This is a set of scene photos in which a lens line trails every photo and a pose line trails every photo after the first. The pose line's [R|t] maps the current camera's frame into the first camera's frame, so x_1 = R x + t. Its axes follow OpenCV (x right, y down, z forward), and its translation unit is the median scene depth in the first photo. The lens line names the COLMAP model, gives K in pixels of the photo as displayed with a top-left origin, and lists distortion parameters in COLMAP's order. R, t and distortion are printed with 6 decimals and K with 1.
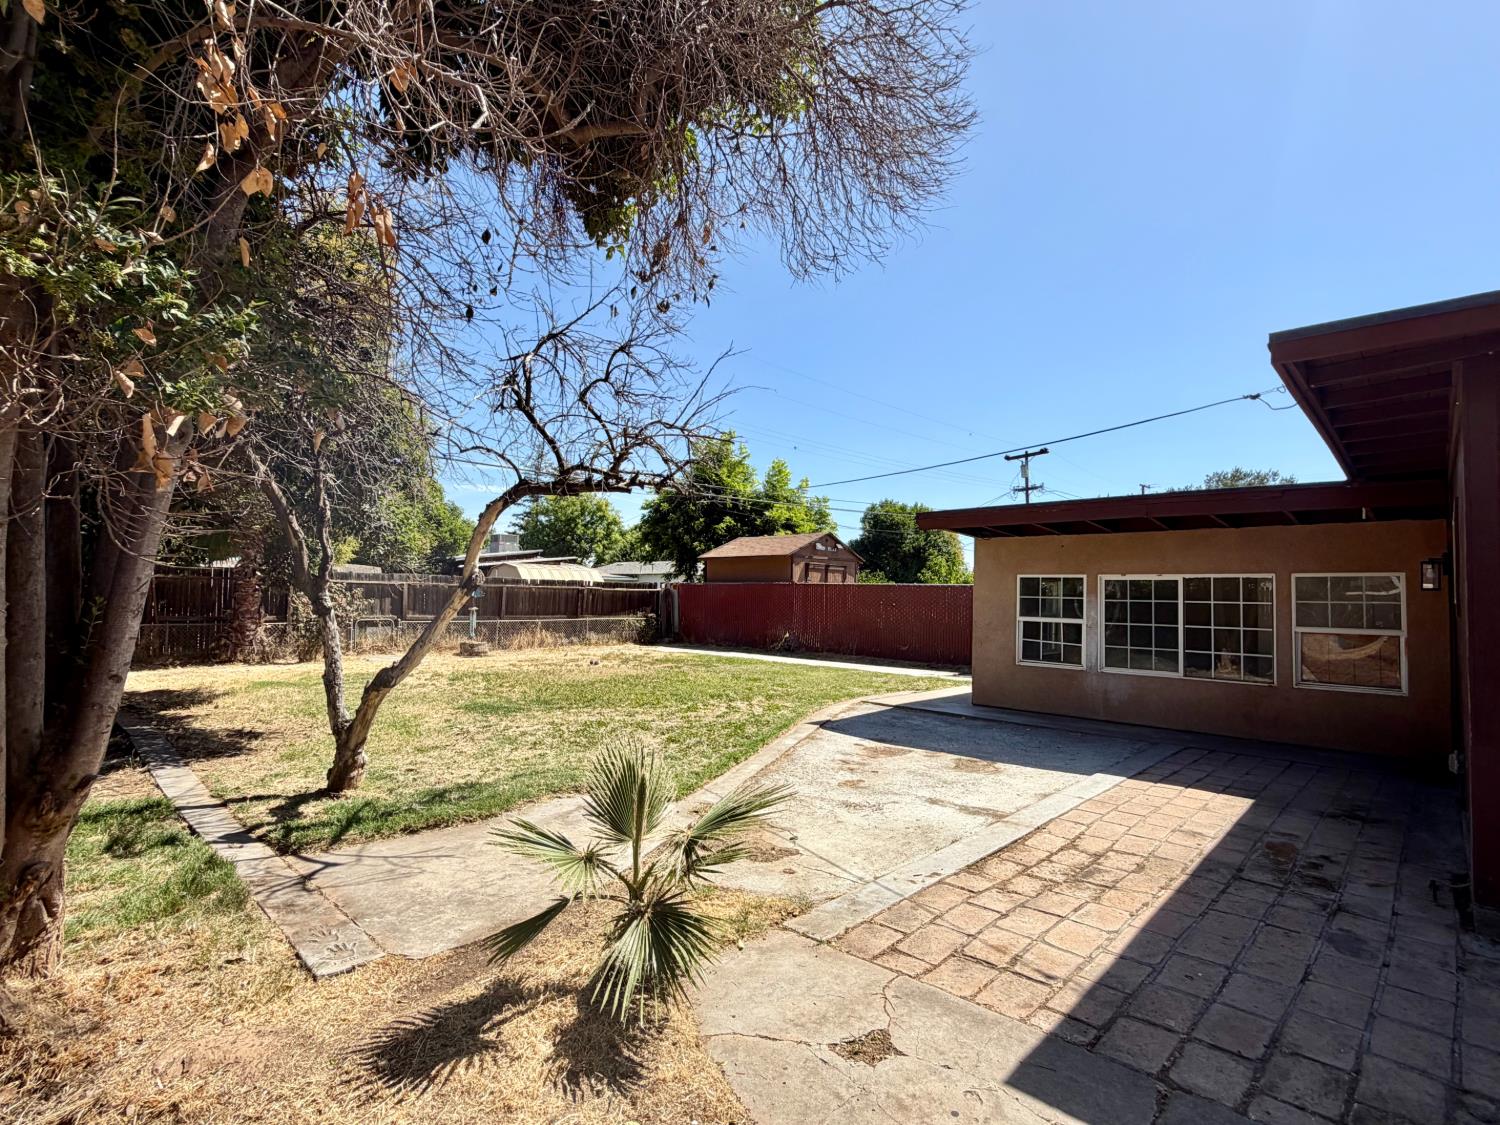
lens RADIAL K [[724.6, 0, 745.6], [0, 724.6, 560.3], [0, 0, 1]] dist [-0.000241, -0.000159]
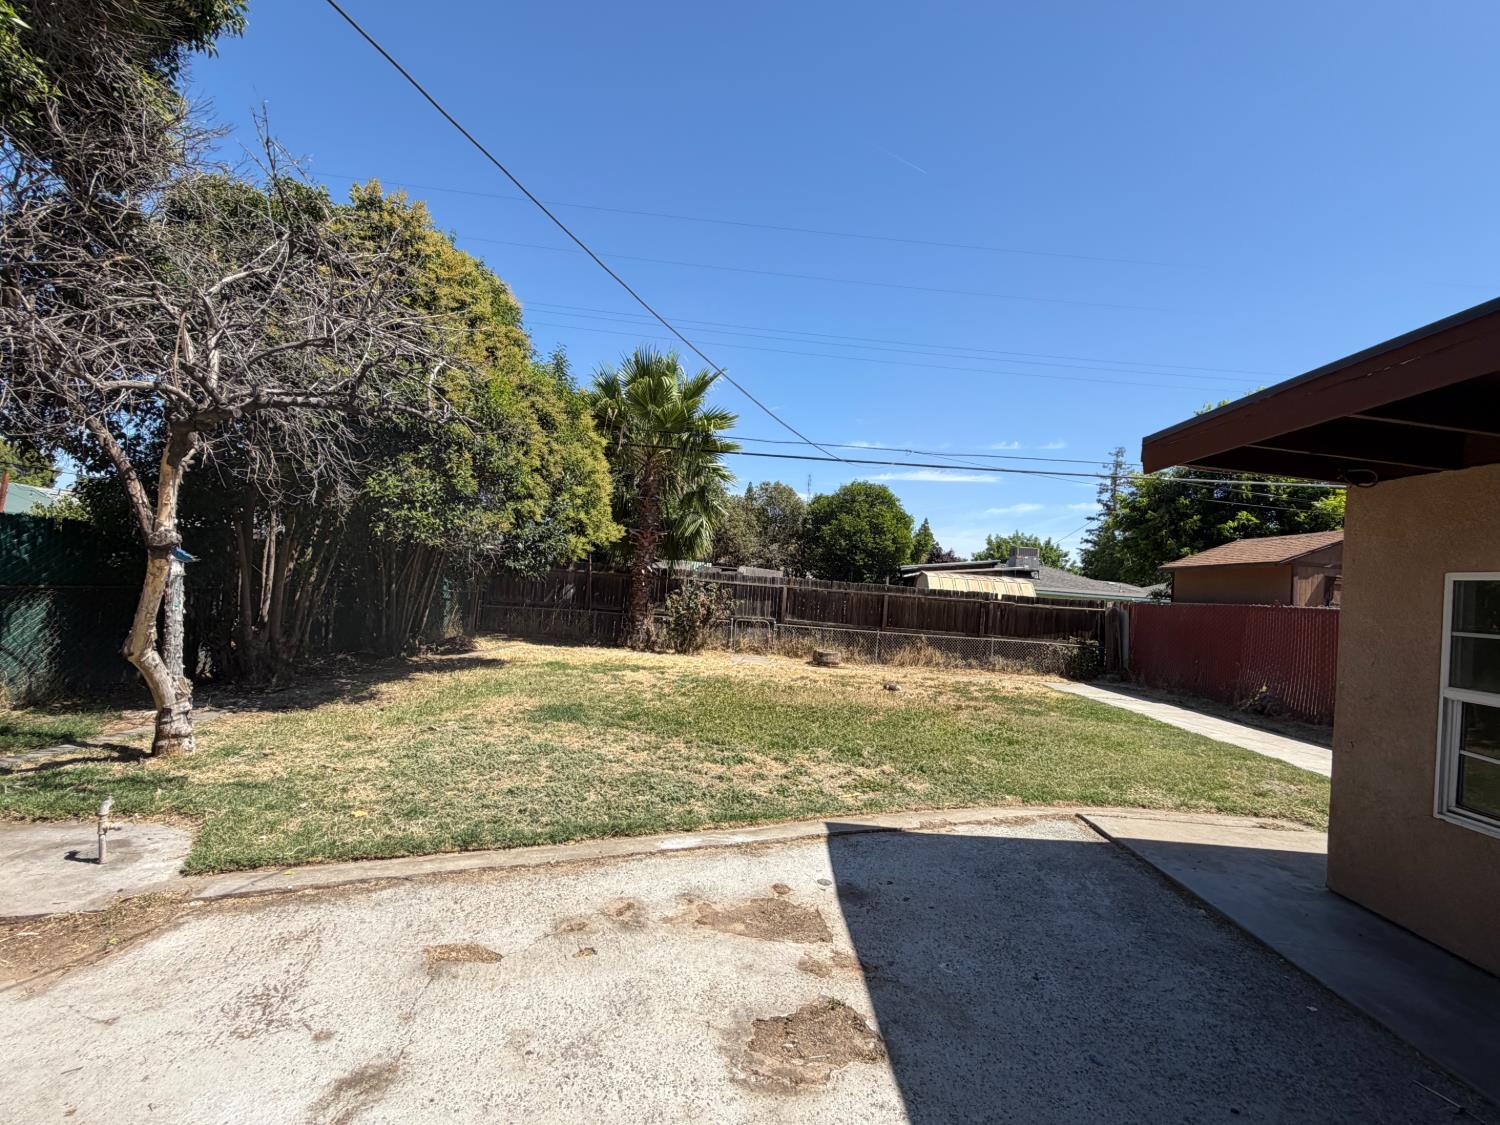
lens RADIAL K [[724.6, 0, 750.6], [0, 724.6, 565.4], [0, 0, 1]] dist [-0.000241, -0.000159]
pose [[0.698562, 0.007571, -0.715510, 0.190657], [-0.022953, 0.999667, -0.011831, 0.013847], [0.715181, 0.024688, 0.698503, 0.239557]]
